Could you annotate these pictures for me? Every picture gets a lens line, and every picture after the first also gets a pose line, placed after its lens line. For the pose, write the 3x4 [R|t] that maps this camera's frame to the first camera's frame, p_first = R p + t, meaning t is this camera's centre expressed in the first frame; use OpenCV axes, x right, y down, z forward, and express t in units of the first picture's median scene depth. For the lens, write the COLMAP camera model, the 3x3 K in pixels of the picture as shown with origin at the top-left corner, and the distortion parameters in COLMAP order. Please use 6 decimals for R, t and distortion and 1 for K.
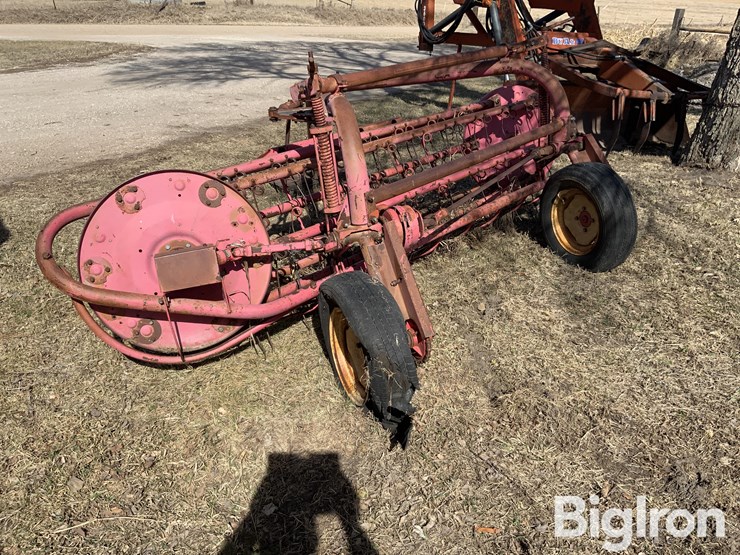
lens RADIAL K [[607.1, 0, 372.4], [0, 607.1, 278.7], [0, 0, 1]] dist [0.016153, -0.049291]
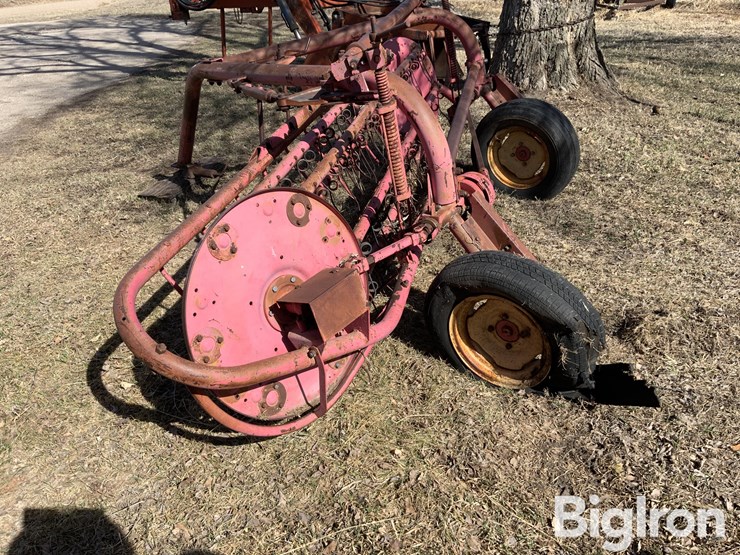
lens RADIAL K [[607.1, 0, 366.0], [0, 607.1, 279.1], [0, 0, 1]] dist [0.016153, -0.049291]
pose [[0.868945, -0.291440, 0.399996, -0.422227], [0.269051, 0.956538, 0.112457, -0.093669], [-0.415386, 0.009900, 0.909591, 0.181090]]
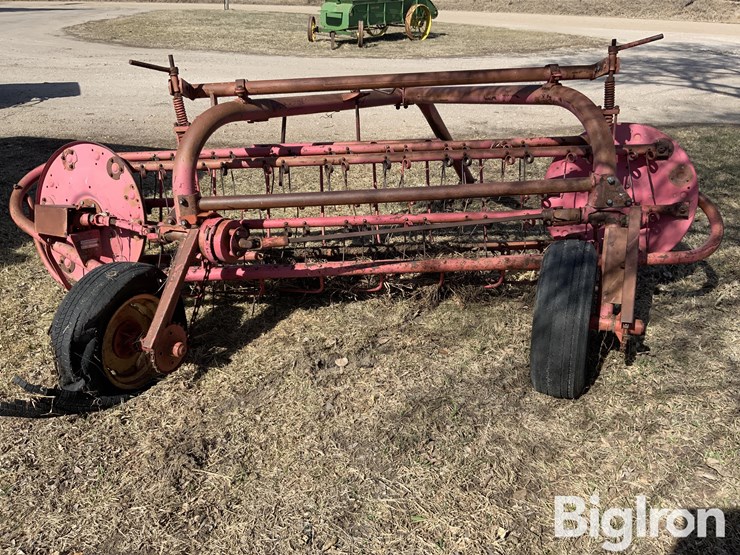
lens RADIAL K [[607.1, 0, 370.1], [0, 607.1, 277.5], [0, 0, 1]] dist [0.016153, -0.049291]
pose [[0.692913, 0.306922, -0.652435, 0.734282], [-0.301388, 0.945323, 0.124617, -0.186474], [0.655009, 0.110287, 0.747529, 0.360660]]
